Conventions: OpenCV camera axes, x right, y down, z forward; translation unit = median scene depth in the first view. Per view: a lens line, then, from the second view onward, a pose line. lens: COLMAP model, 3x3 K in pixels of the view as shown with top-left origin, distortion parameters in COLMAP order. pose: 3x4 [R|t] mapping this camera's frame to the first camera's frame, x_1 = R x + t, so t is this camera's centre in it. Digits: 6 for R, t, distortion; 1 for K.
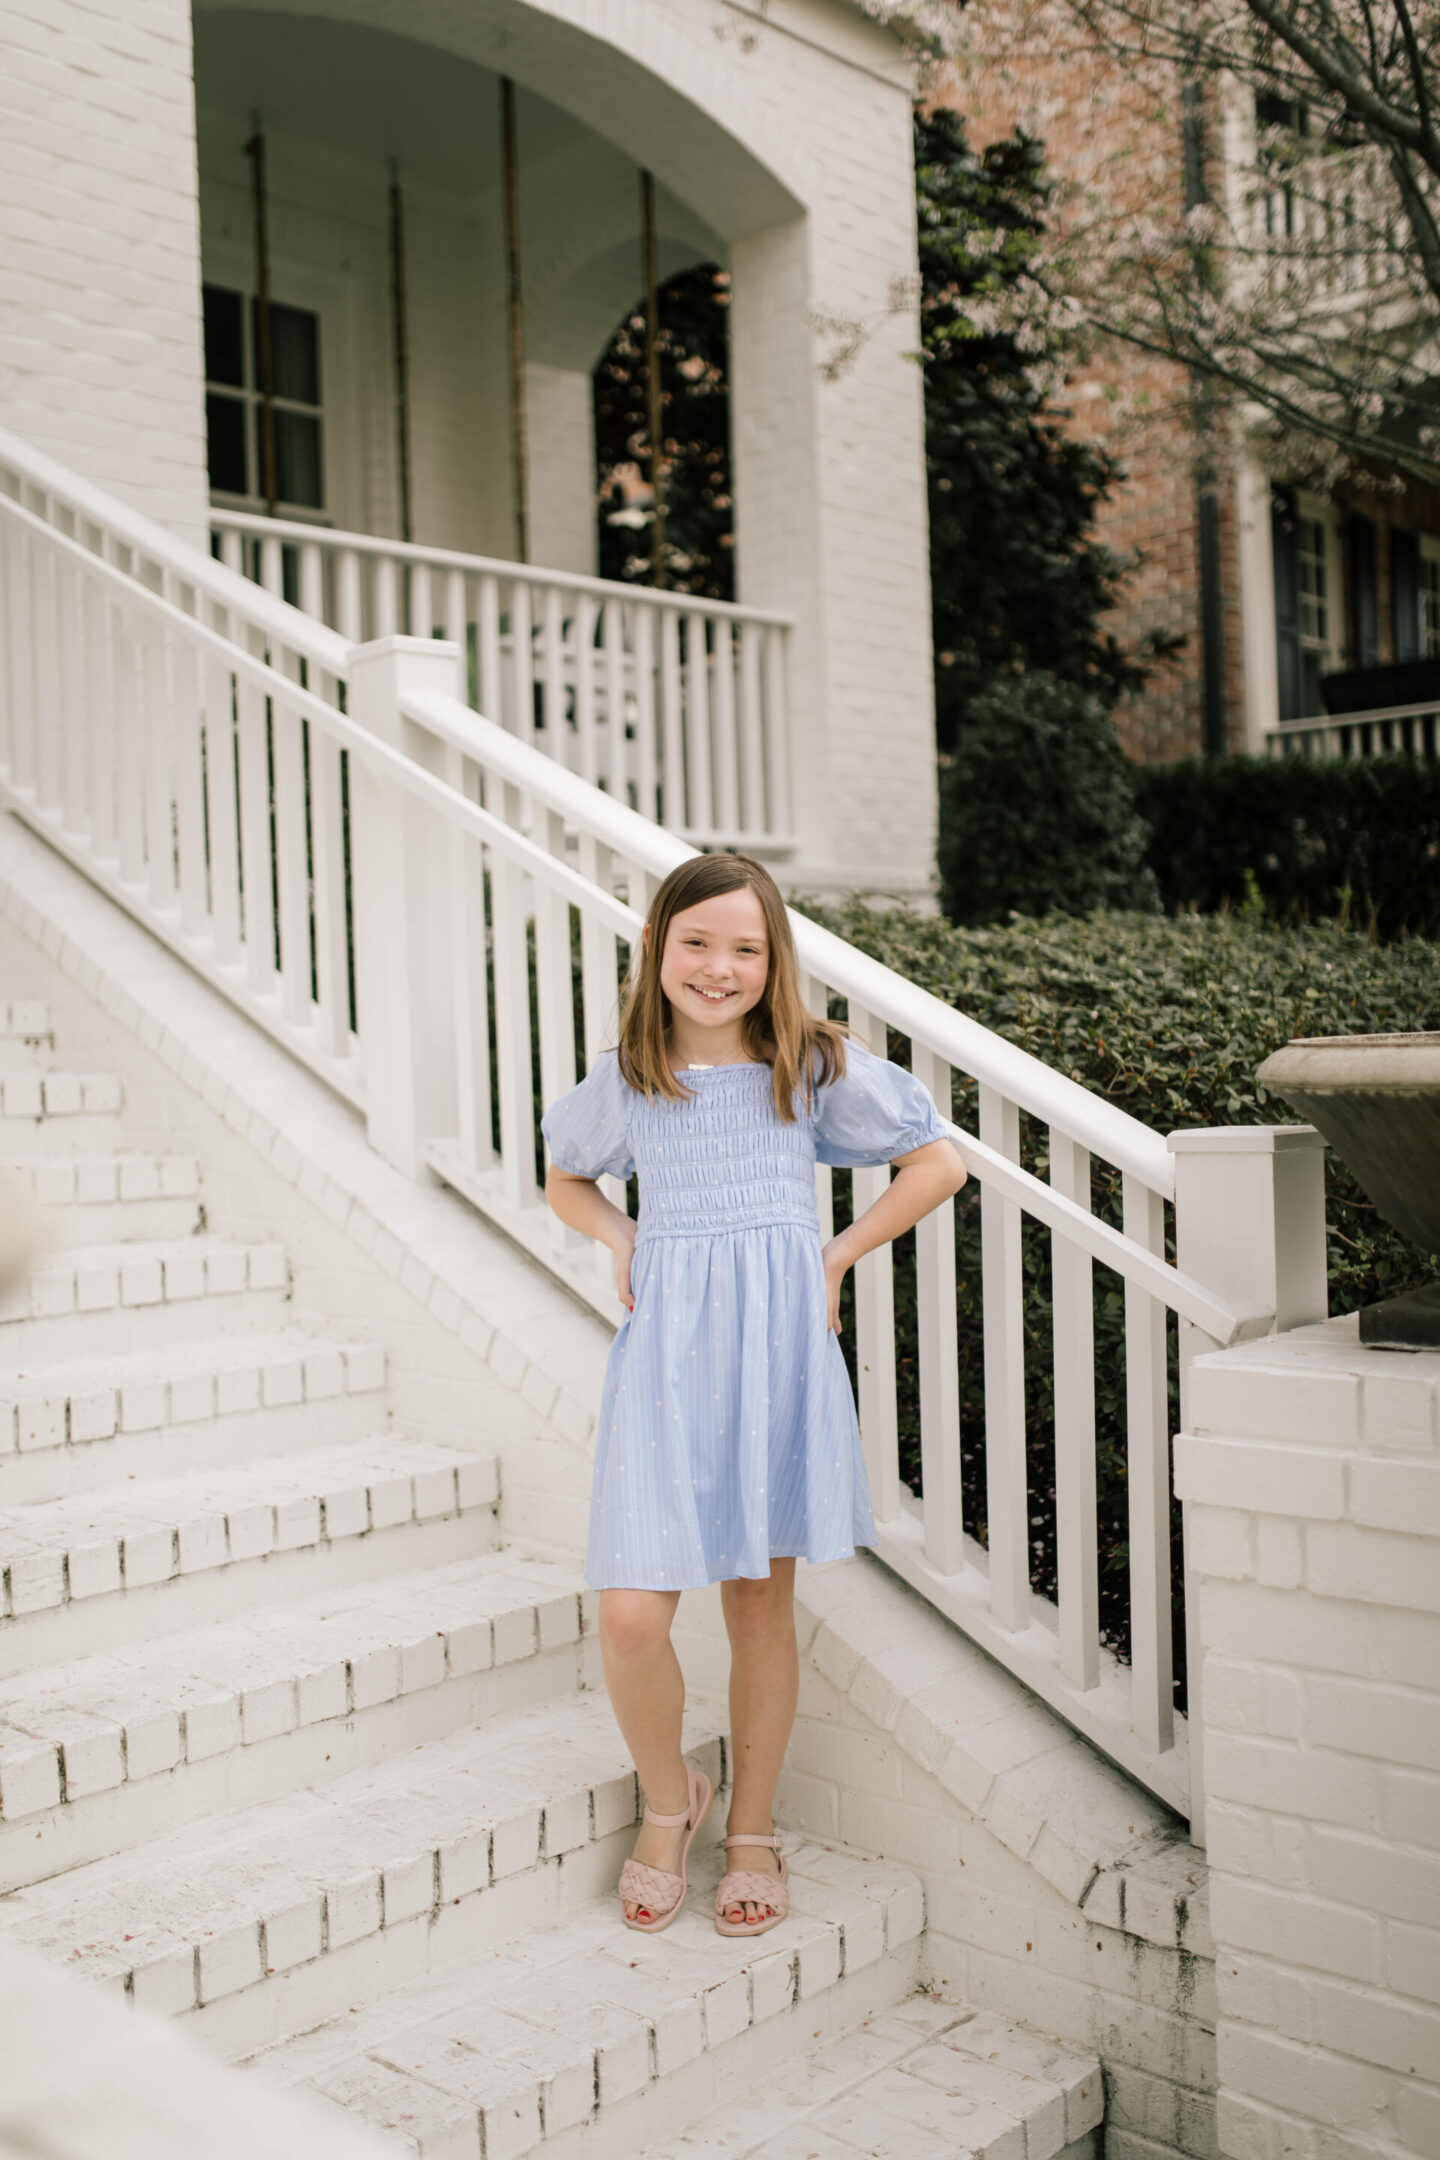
lens RADIAL K [[2046.5, 0, 720.0], [0, 2046.5, 1080.0], [0, 0, 1]] dist [-0.065617, 0.095673]
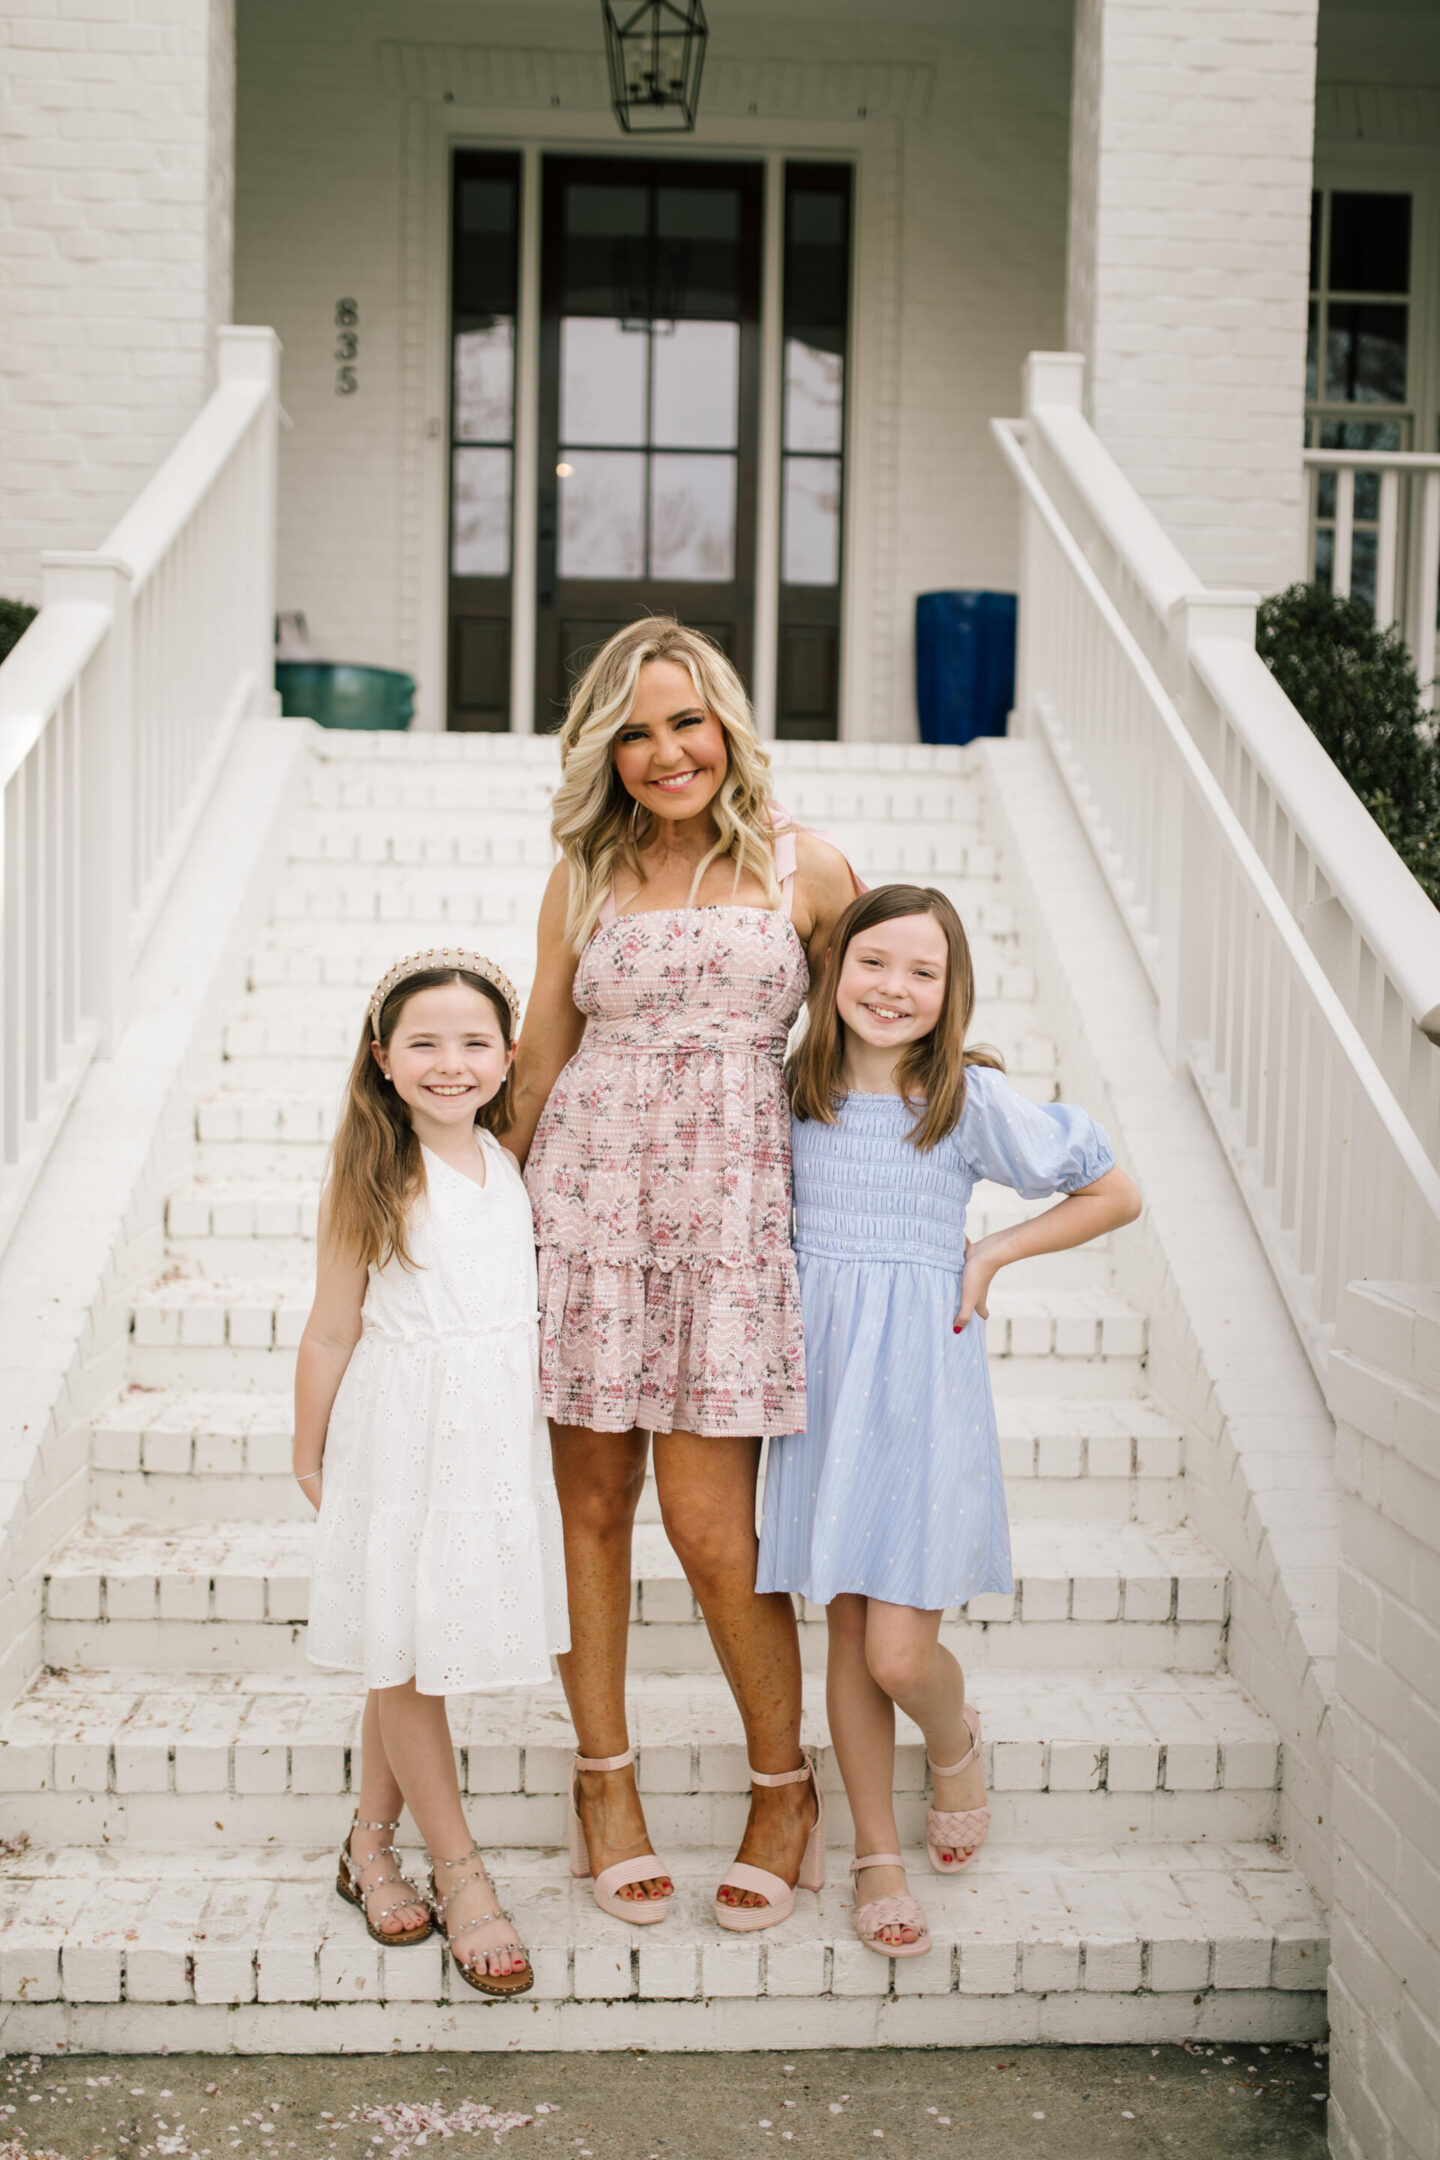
lens RADIAL K [[2046.5, 0, 720.0], [0, 2046.5, 1080.0], [0, 0, 1]] dist [-0.065617, 0.095673]
pose [[0.723143, 0.093086, -0.684397, 0.308449], [-0.059218, 0.995584, 0.072840, -0.010978], [0.688155, -0.012145, 0.725462, 0.003640]]
